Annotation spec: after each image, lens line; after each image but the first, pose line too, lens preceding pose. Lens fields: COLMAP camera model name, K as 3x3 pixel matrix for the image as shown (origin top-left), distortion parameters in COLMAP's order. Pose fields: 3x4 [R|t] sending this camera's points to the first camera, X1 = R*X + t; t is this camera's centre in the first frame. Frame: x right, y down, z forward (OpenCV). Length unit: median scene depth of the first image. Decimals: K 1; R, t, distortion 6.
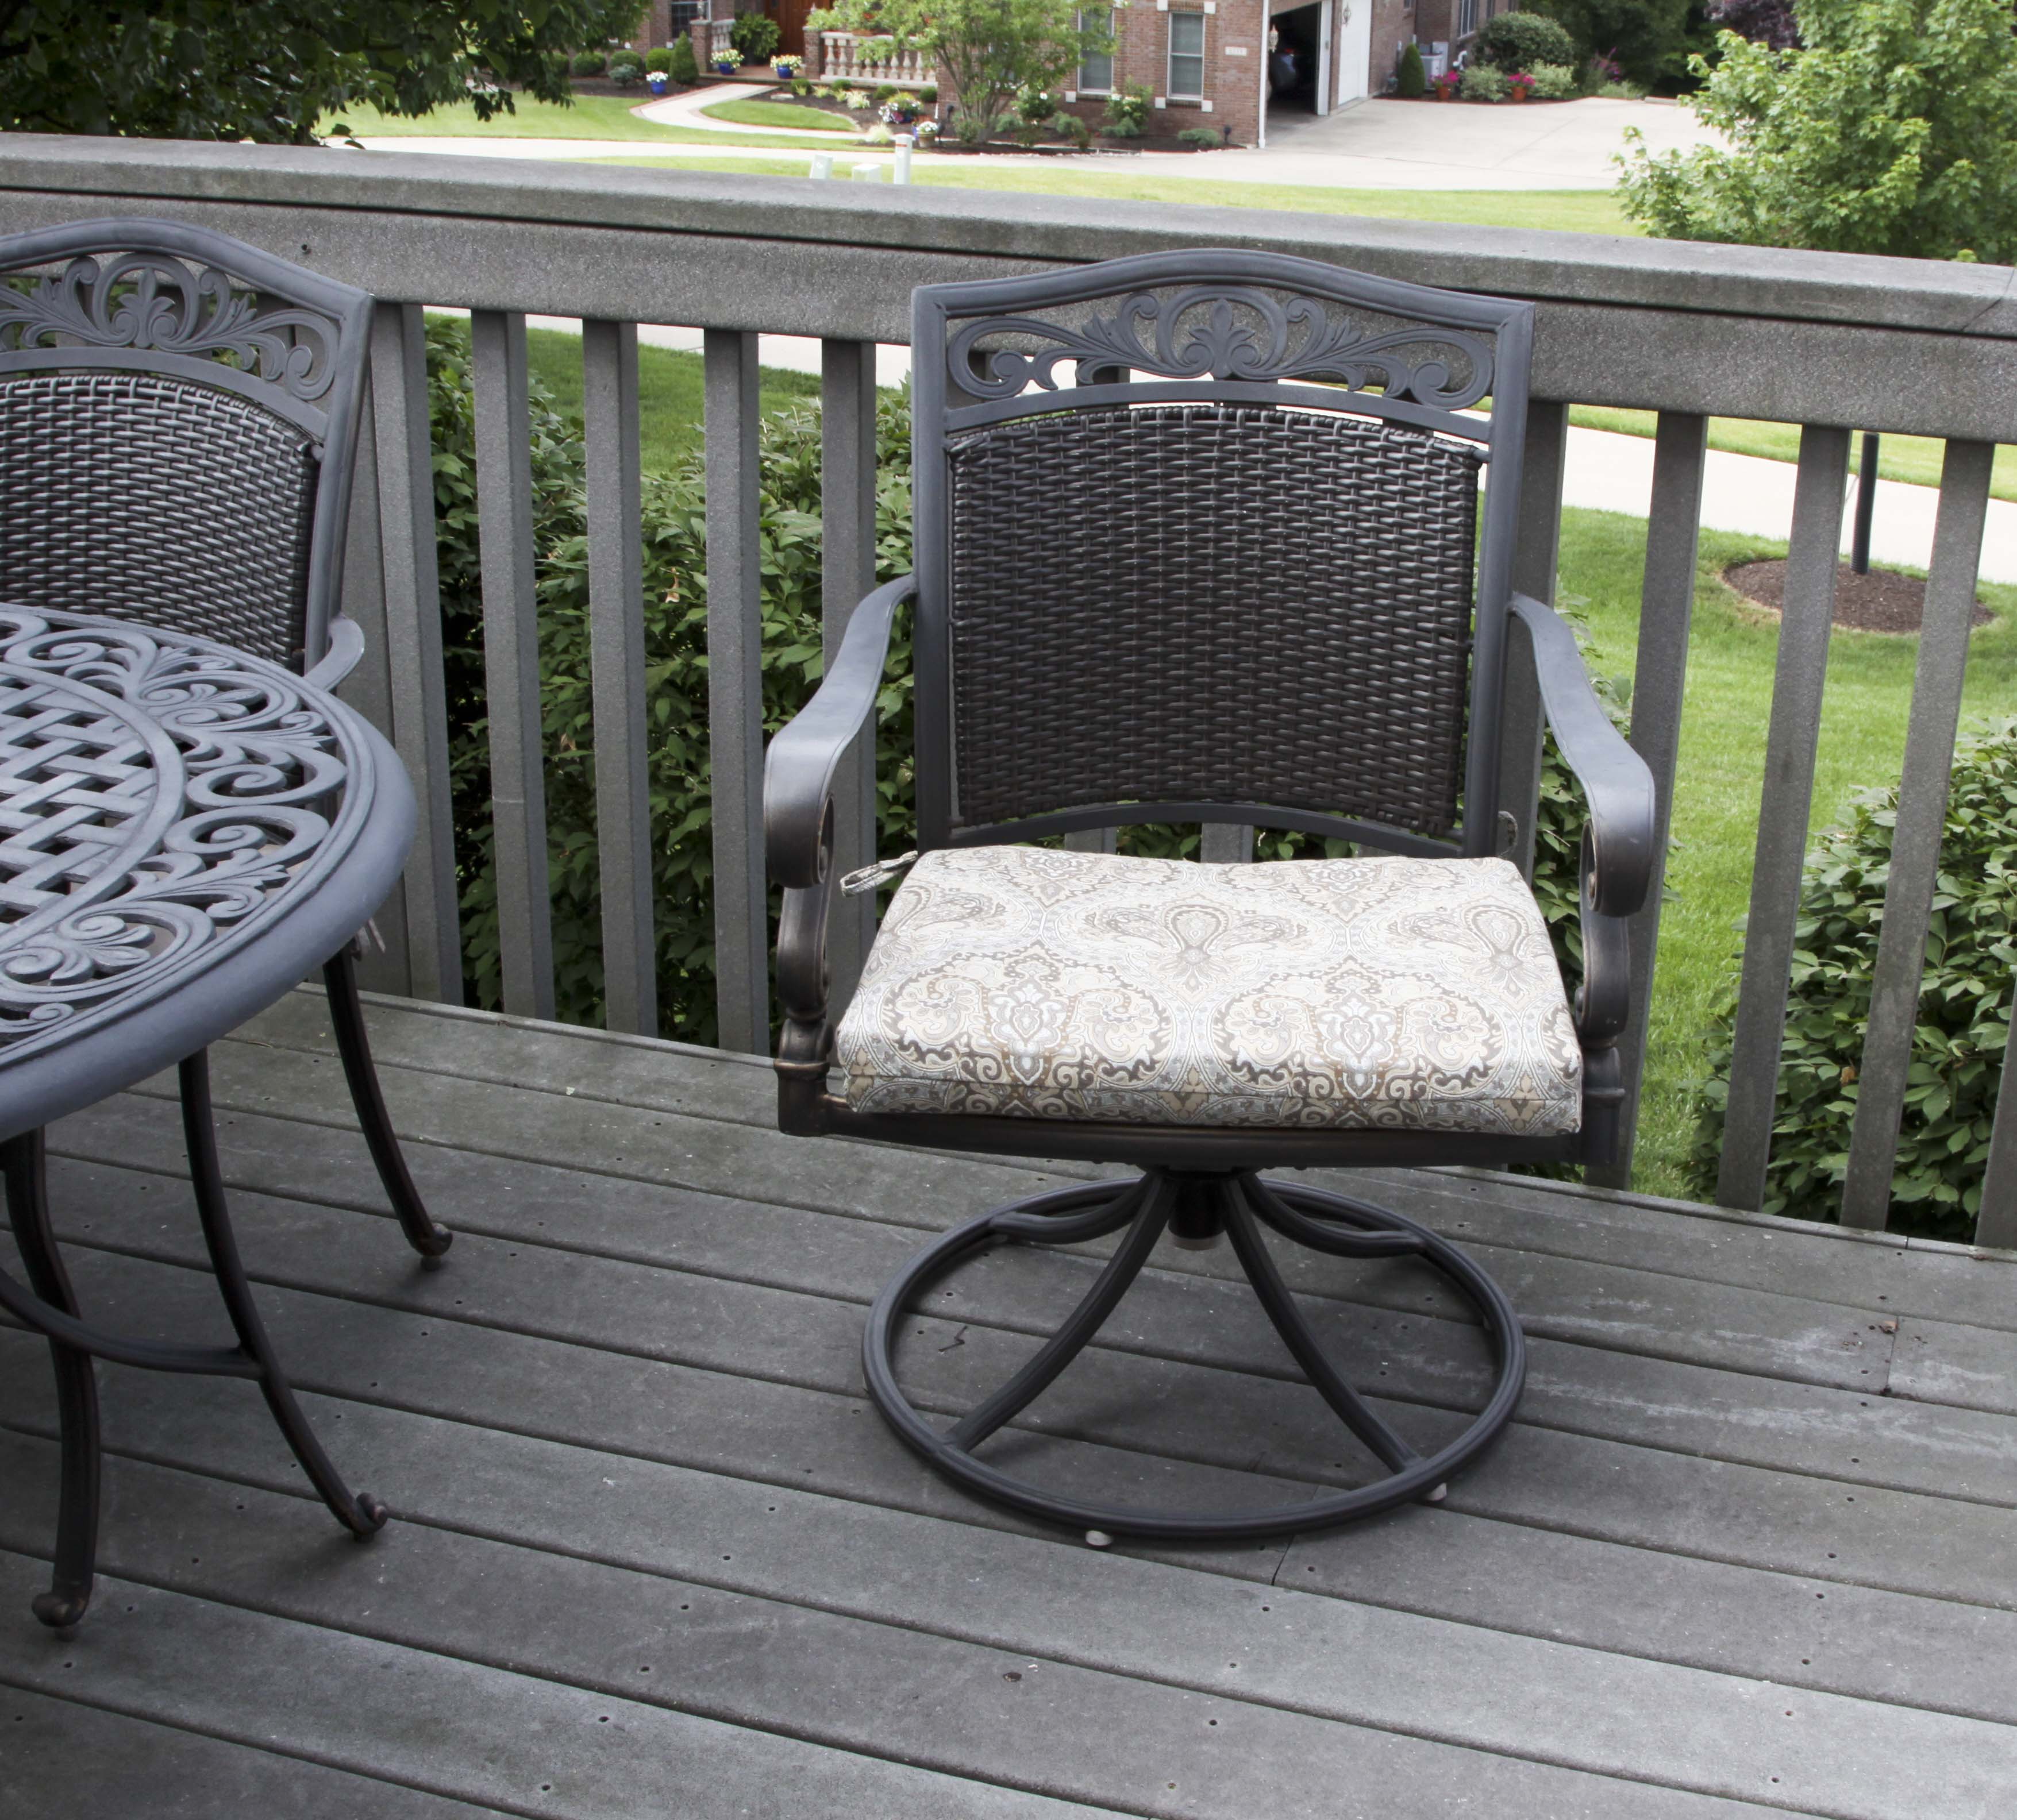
lens RADIAL K [[2929.2, 0, 1226.1], [0, 2929.2, 912.6], [0, 0, 1]] dist [-0.143328, 0.092907]
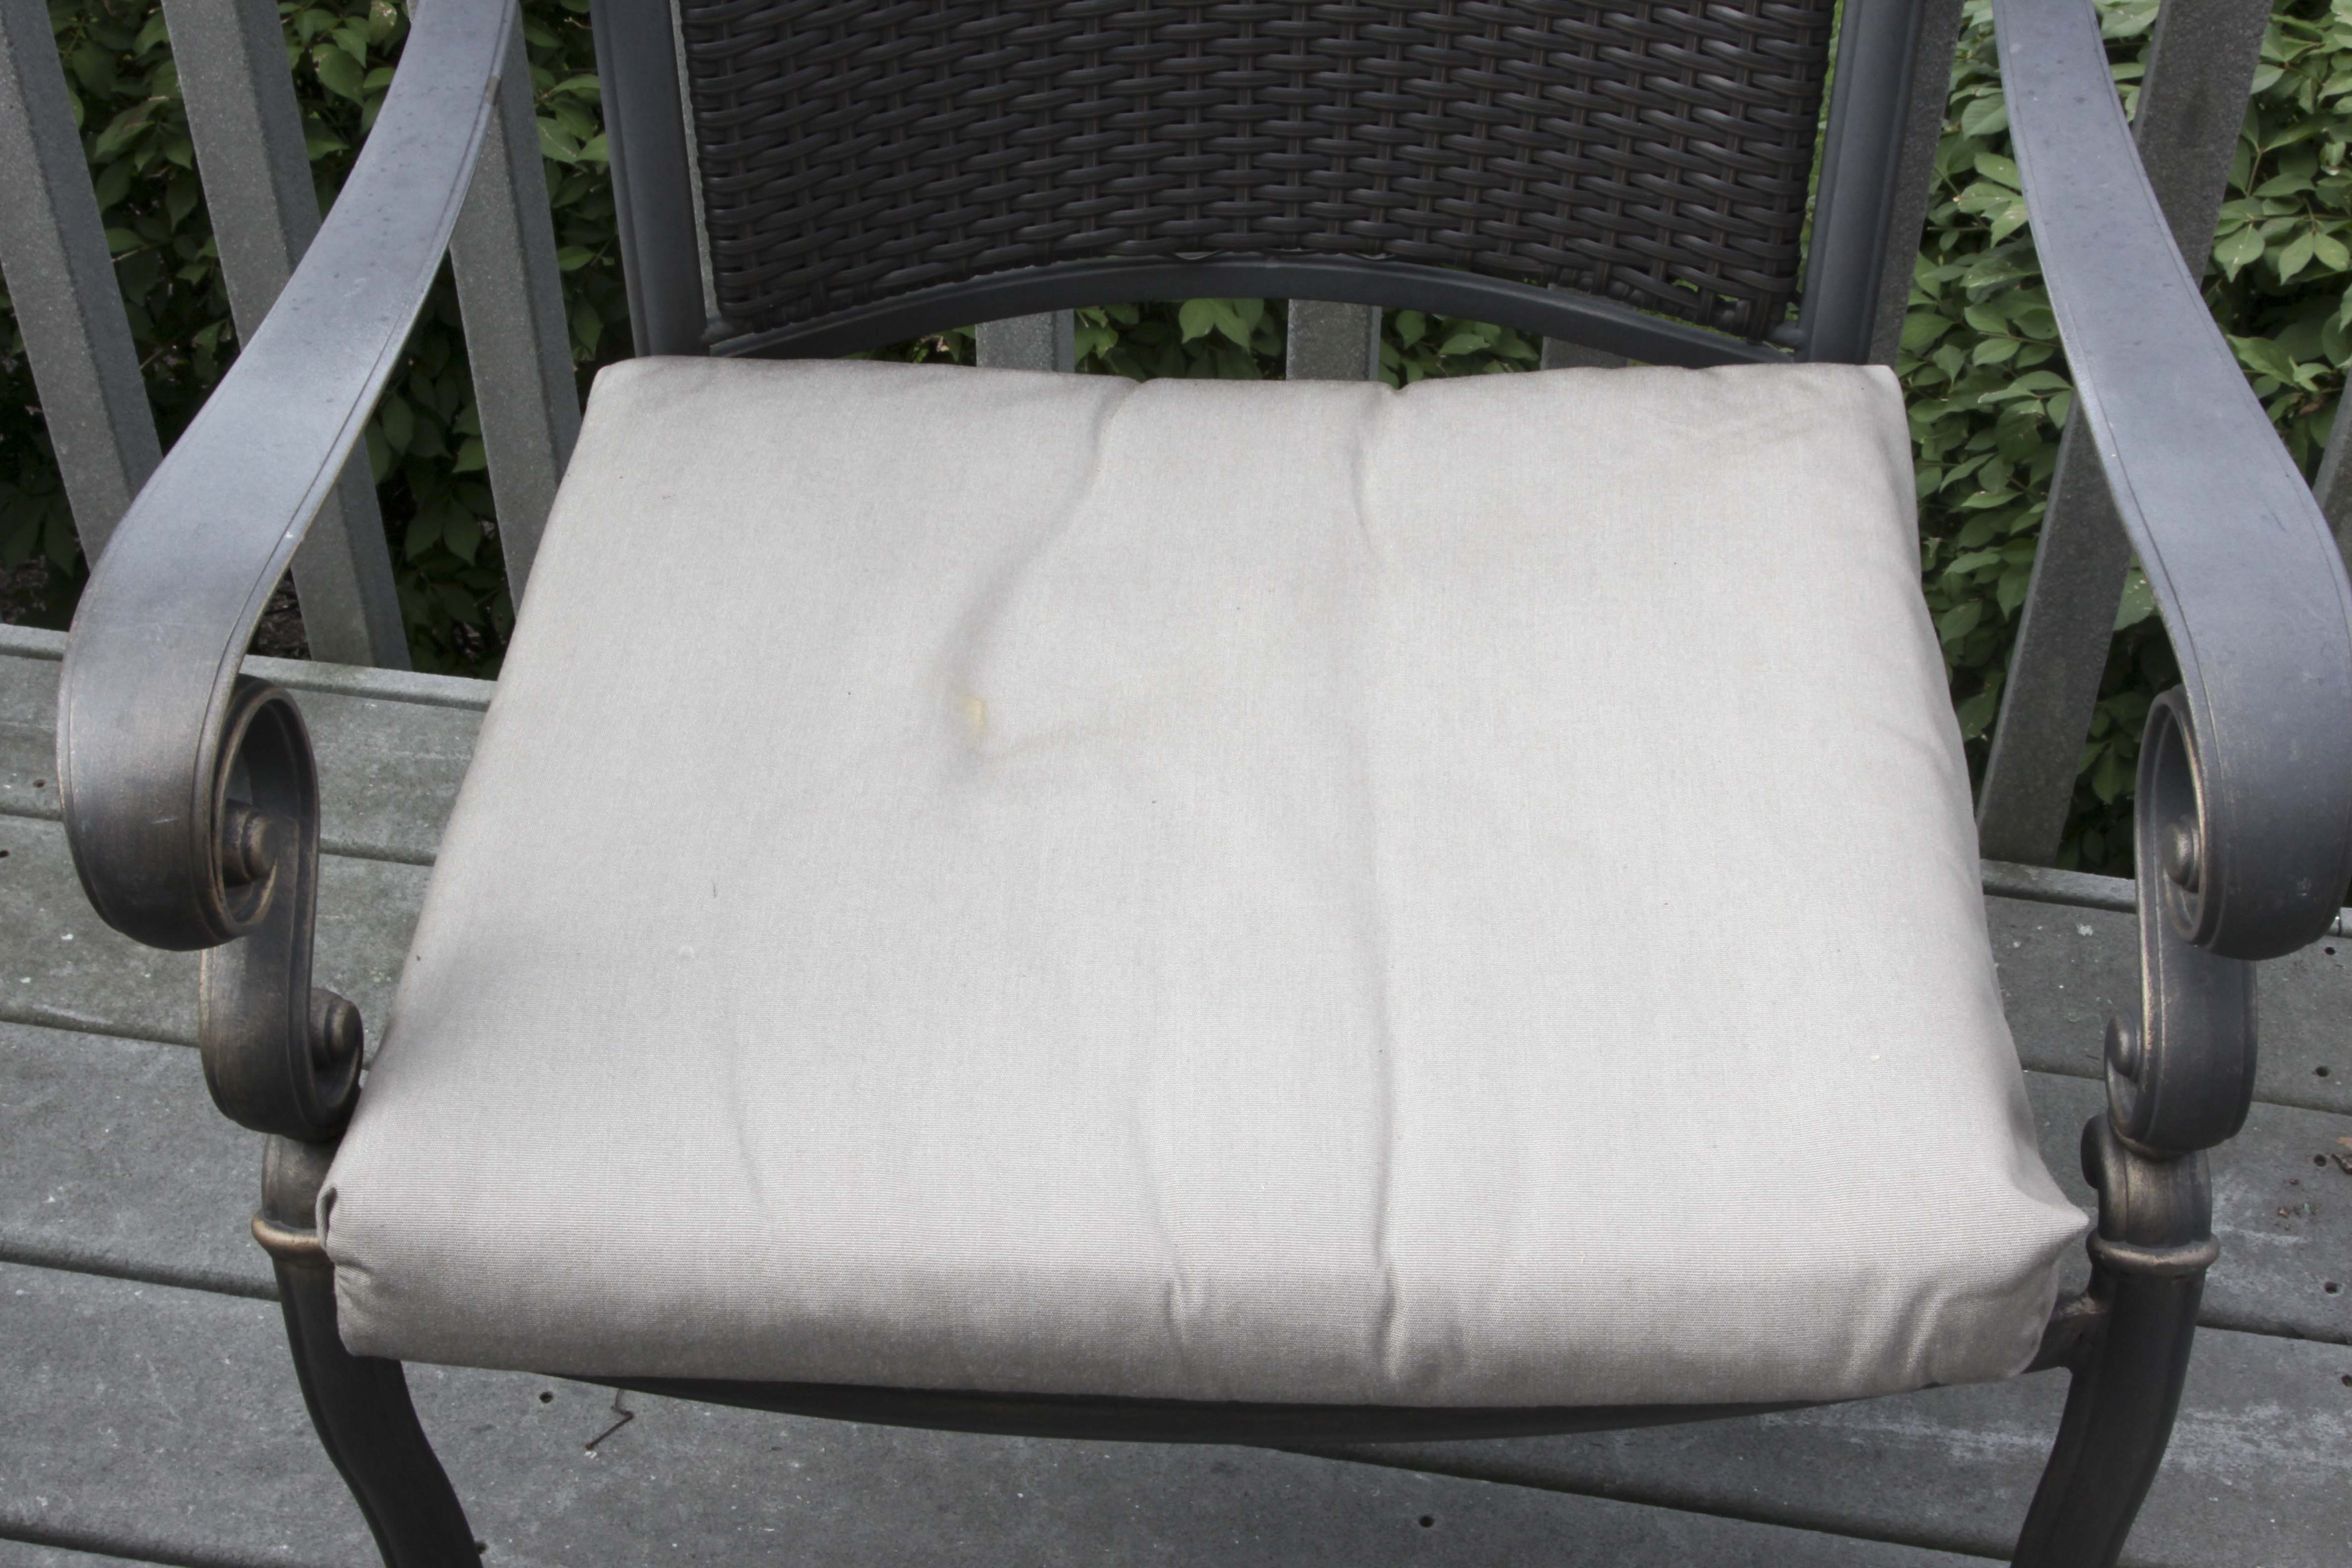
lens RADIAL K [[3301.1, 0, 1174.0], [0, 3301.1, 806.5], [0, 0, 1]] dist [-0.054525, 0.076718]
pose [[0.993852, -0.098547, 0.050460, -0.012076], [0.073435, 0.927839, 0.365679, -0.147796], [-0.082856, -0.359726, 0.929372, 0.451556]]
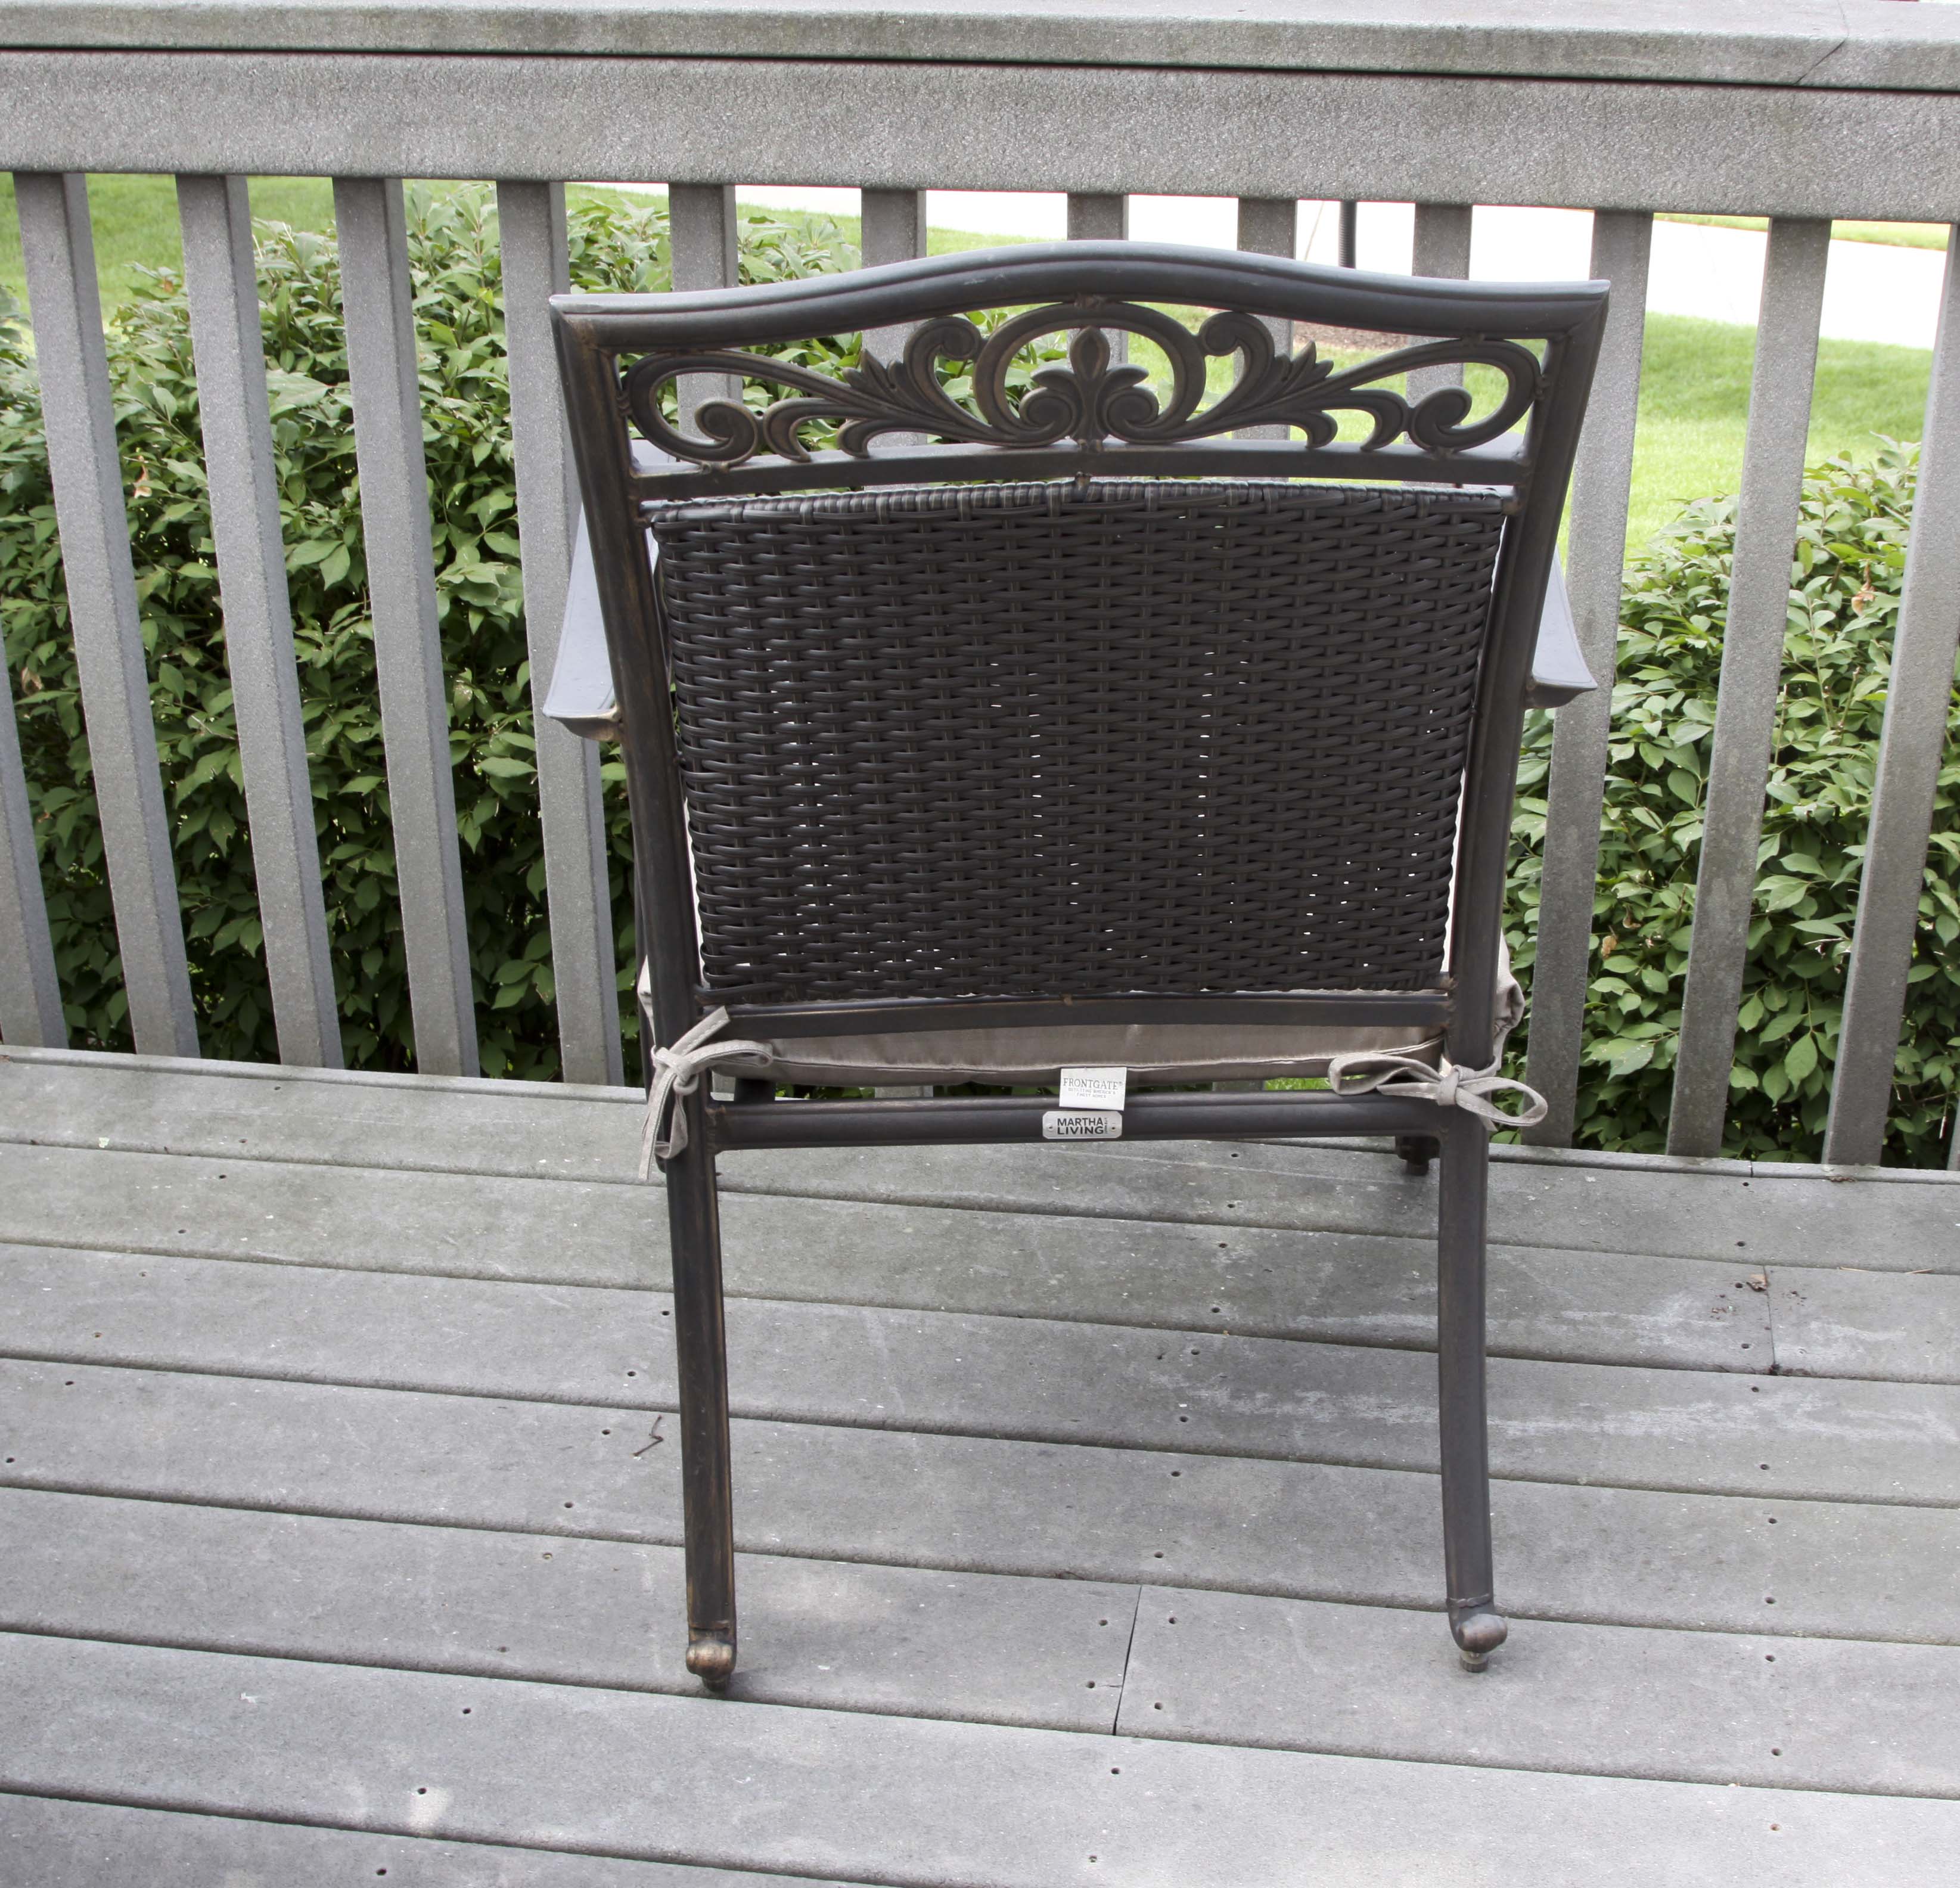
lens RADIAL K [[3031.0, 0, 1138.5], [0, 3031.0, 947.8], [0, 0, 1]] dist [-0.145143, 0.100296]
pose [[0.985174, -0.099610, 0.139680, -0.058344], [0.086036, 0.991254, 0.100071, -0.053771], [-0.148427, -0.086569, 0.985127, 0.164694]]
